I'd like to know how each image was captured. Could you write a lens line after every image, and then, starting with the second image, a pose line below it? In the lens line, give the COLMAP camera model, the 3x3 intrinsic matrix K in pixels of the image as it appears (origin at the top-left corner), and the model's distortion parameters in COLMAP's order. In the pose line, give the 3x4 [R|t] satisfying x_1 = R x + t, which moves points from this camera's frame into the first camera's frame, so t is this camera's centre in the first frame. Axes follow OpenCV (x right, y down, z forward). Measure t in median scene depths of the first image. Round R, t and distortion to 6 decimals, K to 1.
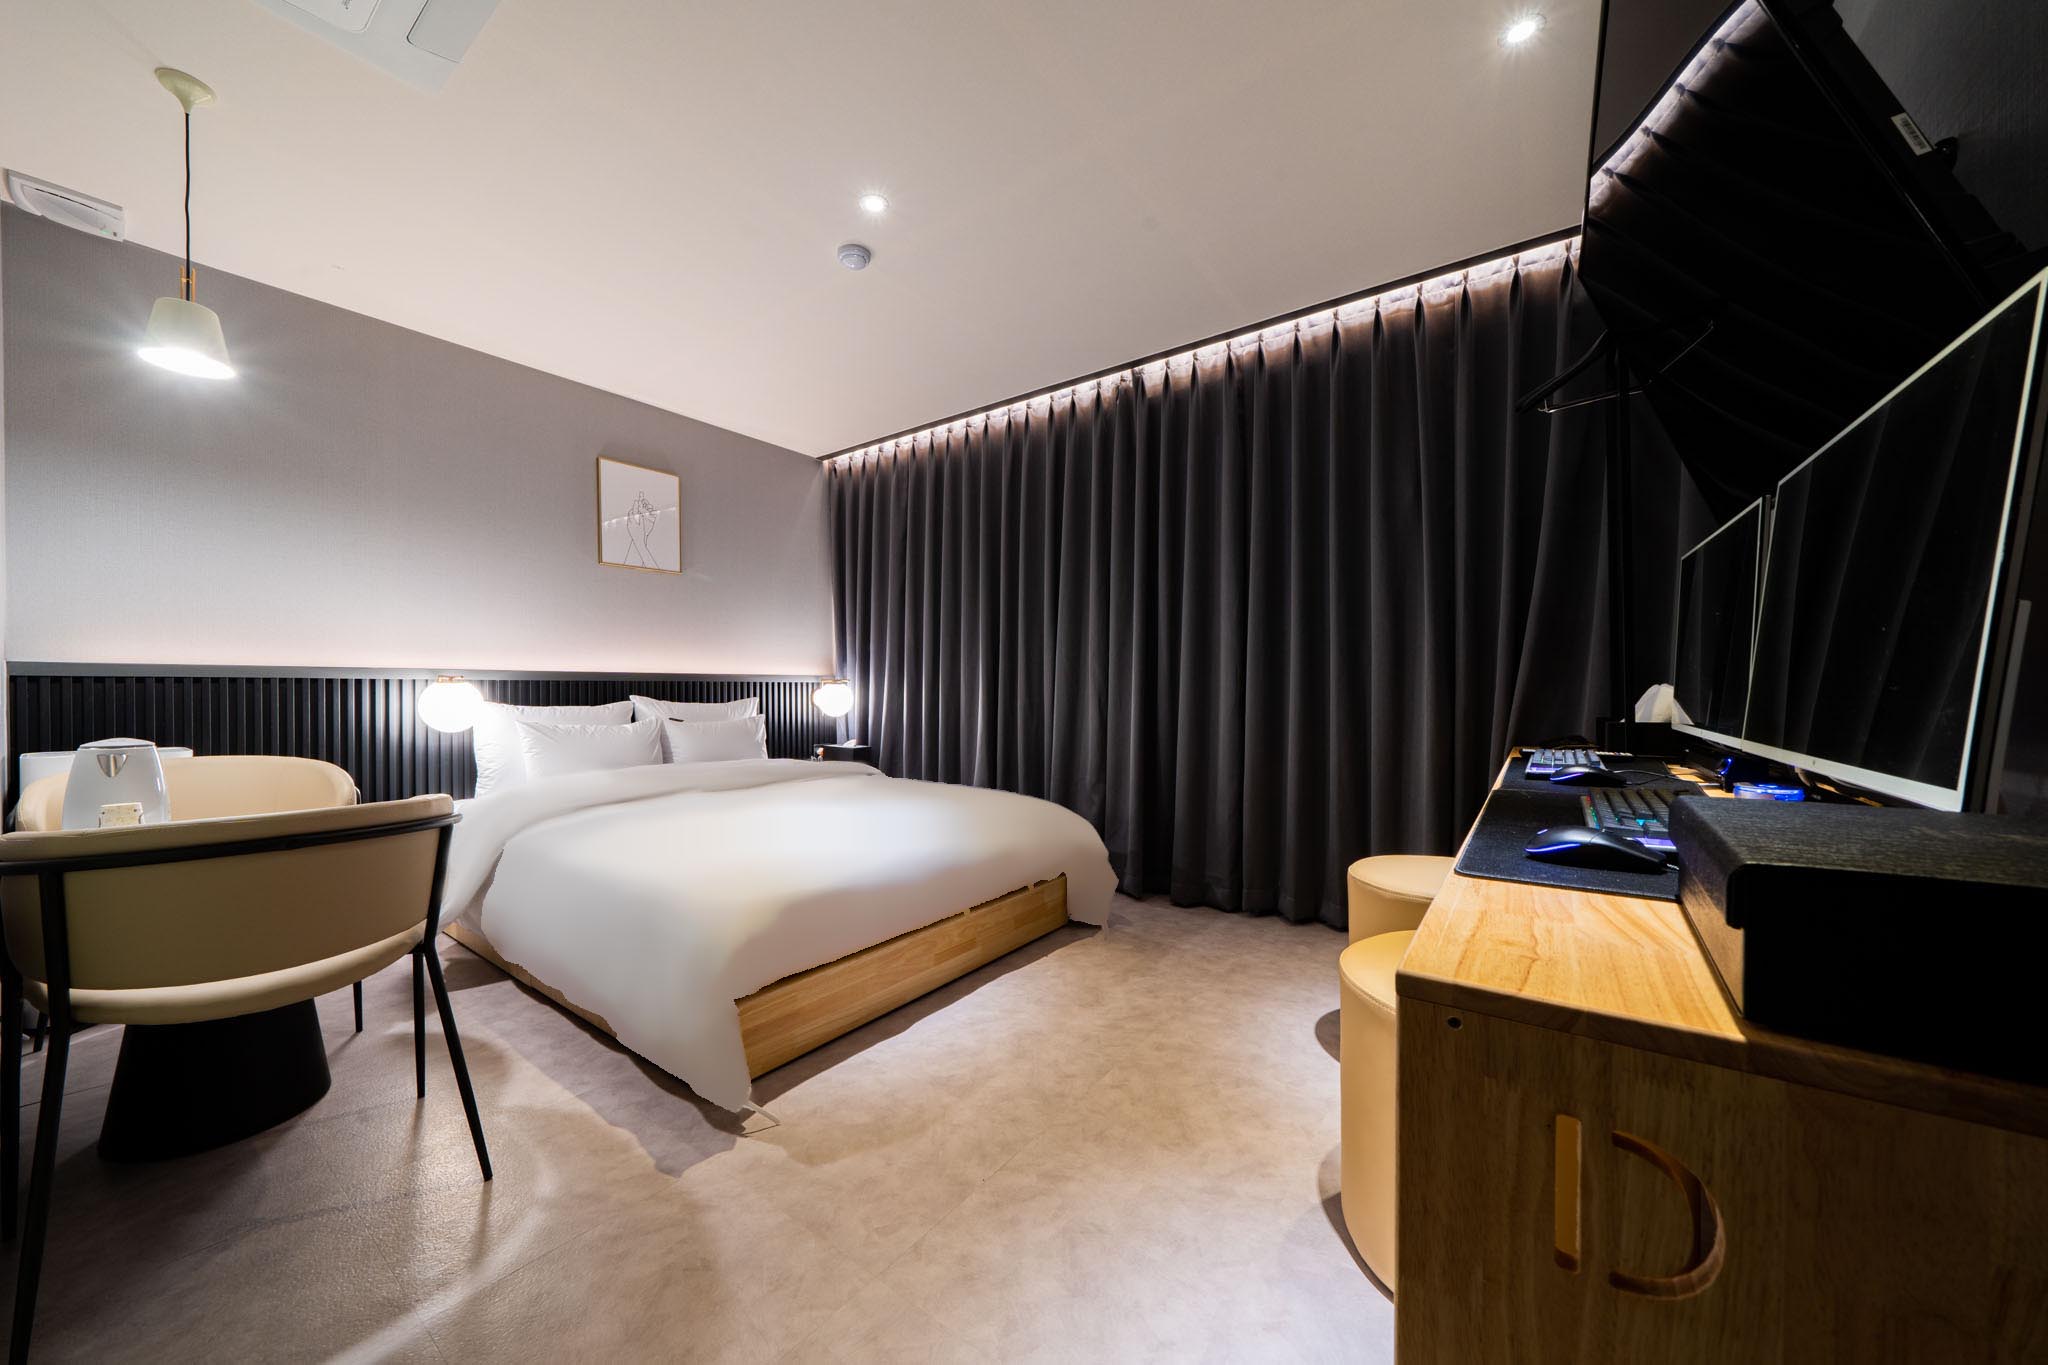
lens RADIAL K [[706.2, 0, 1024.0], [0, 706.2, 682.5], [0, 0, 1]] dist [0.000699, 0.000040]
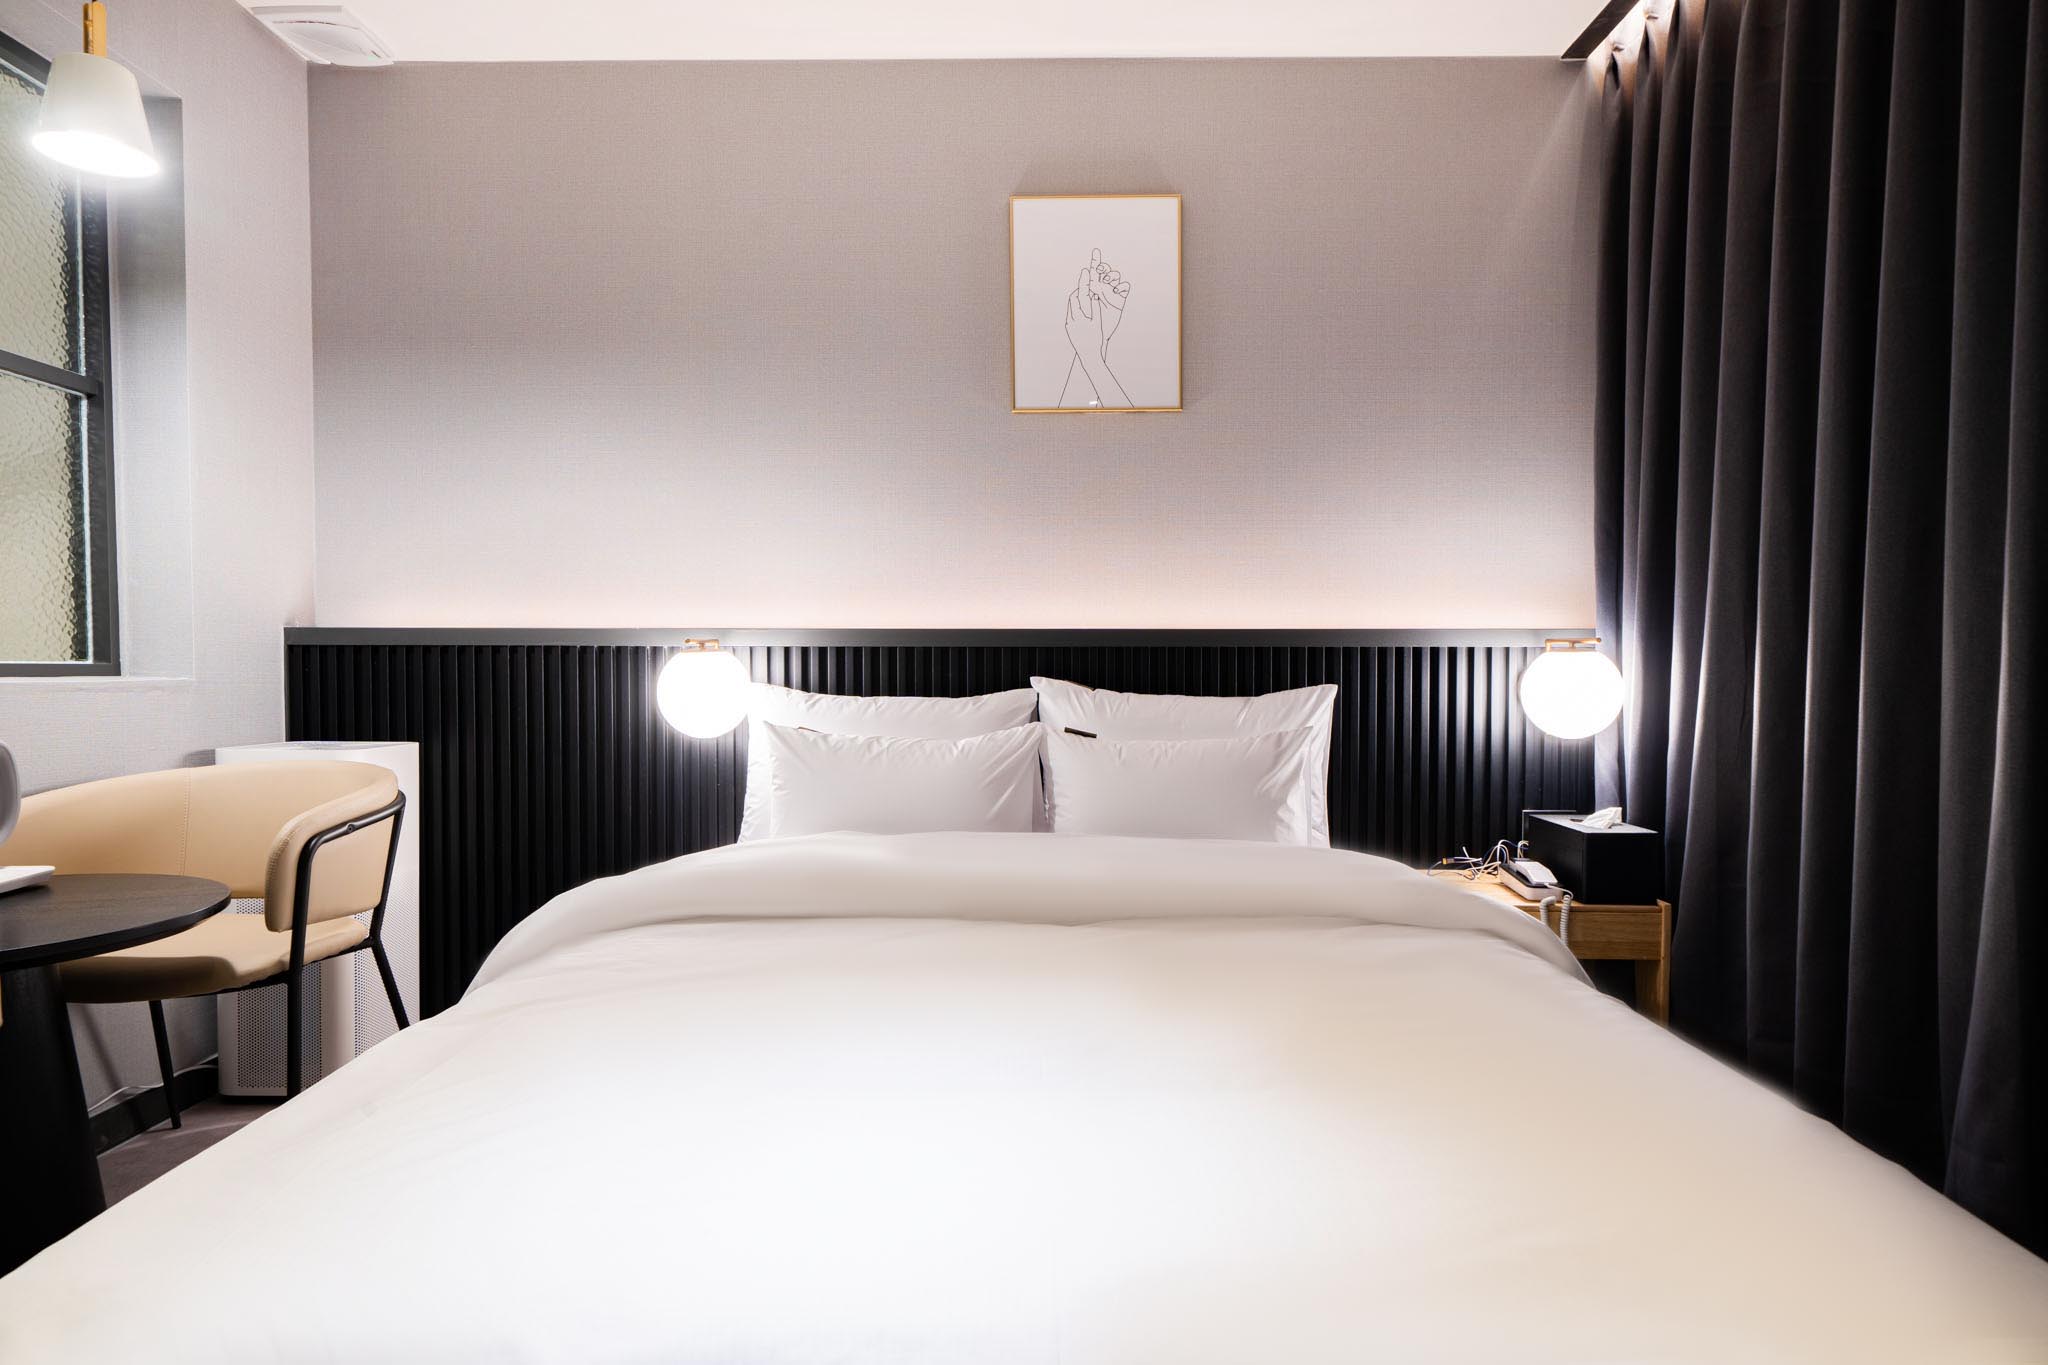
lens RADIAL K [[1113.5, 0, 1024.0], [0, 1113.5, 682.5], [0, 0, 1]] dist [0.001810, -0.000150]
pose [[0.566221, 0.011167, -0.824178, 0.054845], [0.005865, 0.999828, 0.017576, 0.008745], [0.824232, -0.014786, 0.566059, 0.559205]]
